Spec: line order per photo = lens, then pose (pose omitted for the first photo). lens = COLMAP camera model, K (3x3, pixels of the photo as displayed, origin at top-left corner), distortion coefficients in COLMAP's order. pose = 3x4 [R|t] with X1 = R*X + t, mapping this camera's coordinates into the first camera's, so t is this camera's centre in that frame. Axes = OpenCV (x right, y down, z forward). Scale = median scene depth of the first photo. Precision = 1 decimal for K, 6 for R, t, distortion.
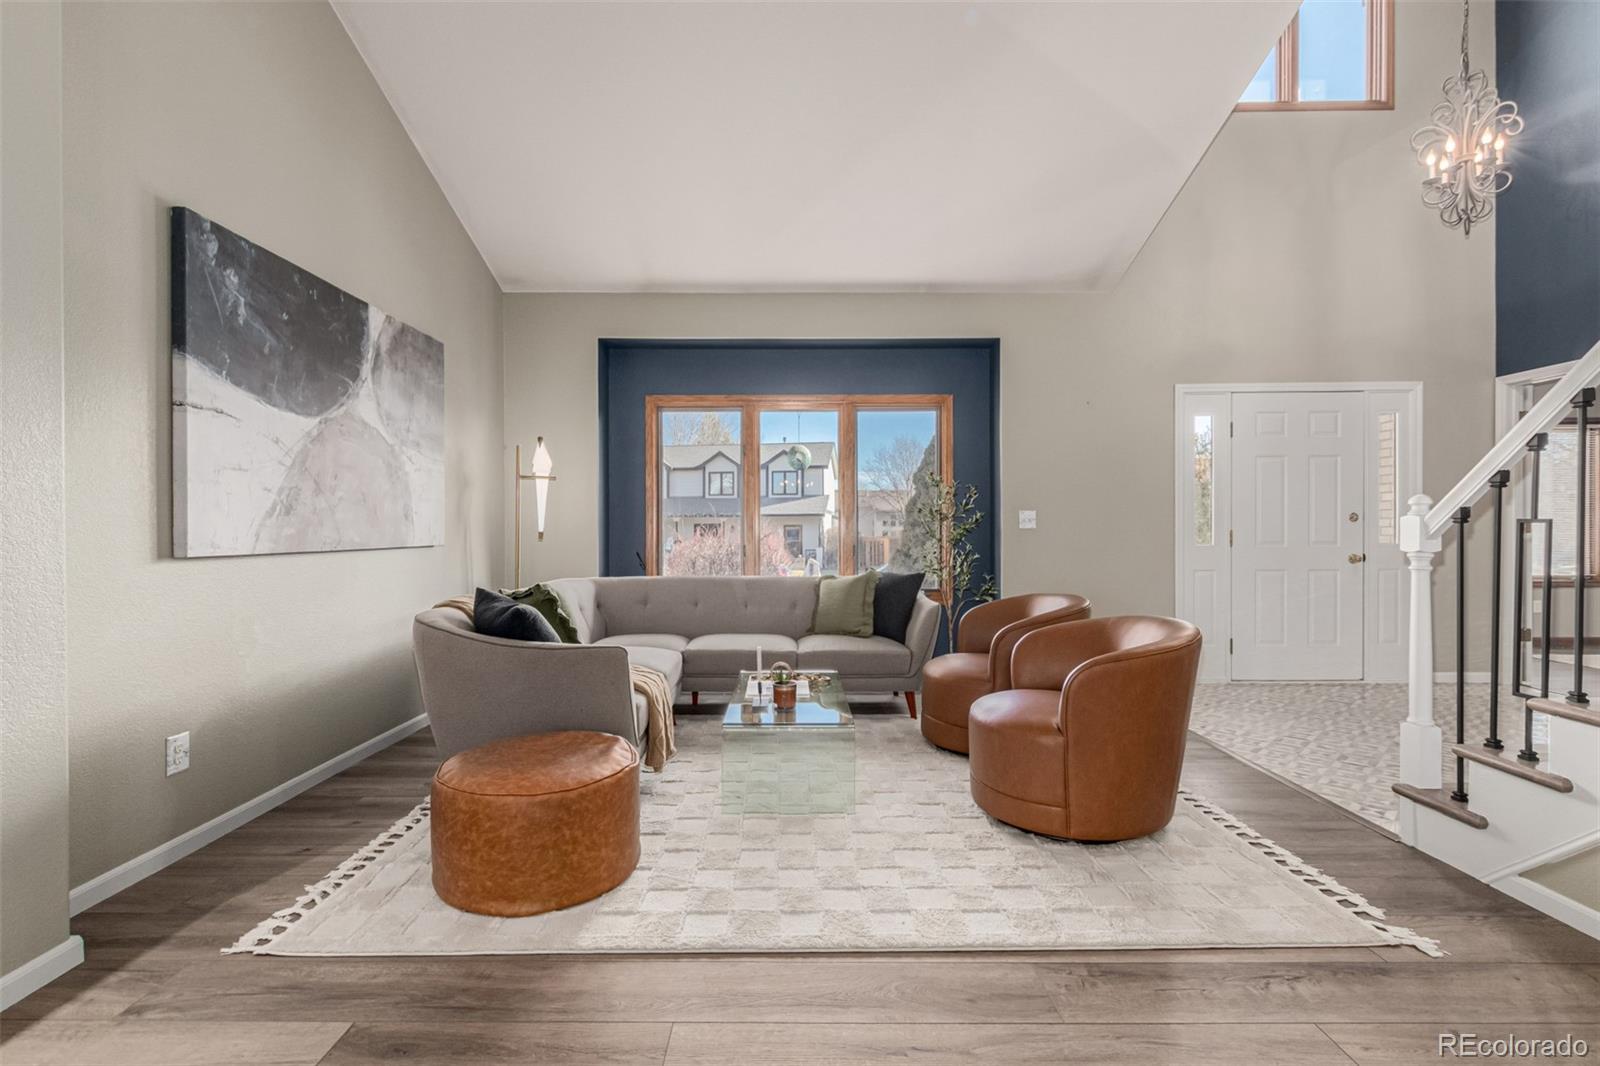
lens RADIAL K [[790.3, 0, 799.8], [0, 790.3, 537.9], [0, 0, 1]] dist [-0.002333, -0.001326]
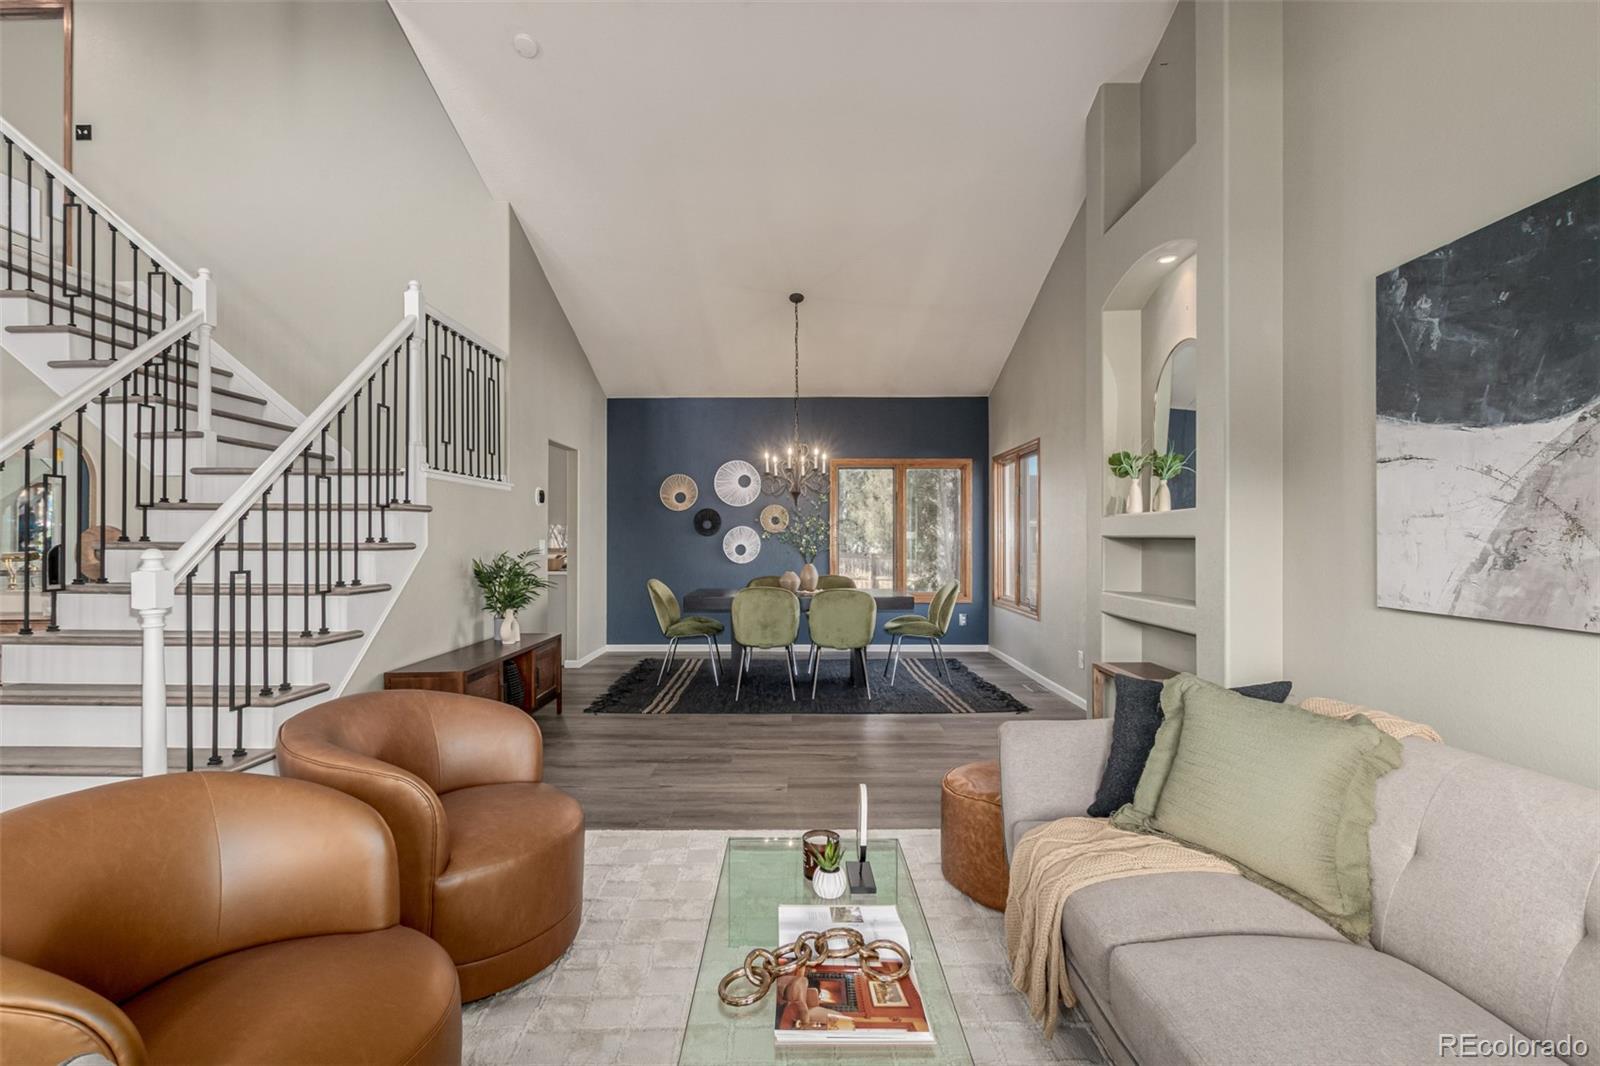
lens RADIAL K [[790.3, 0, 799.2], [0, 790.3, 530.0], [0, 0, 1]] dist [-0.002333, -0.001326]
pose [[-0.999959, 0.003218, 0.008509, -0.007780], [0.003216, 0.999995, -0.000220, -0.067984], [-0.008509, -0.000193, -0.999964, 1.764964]]
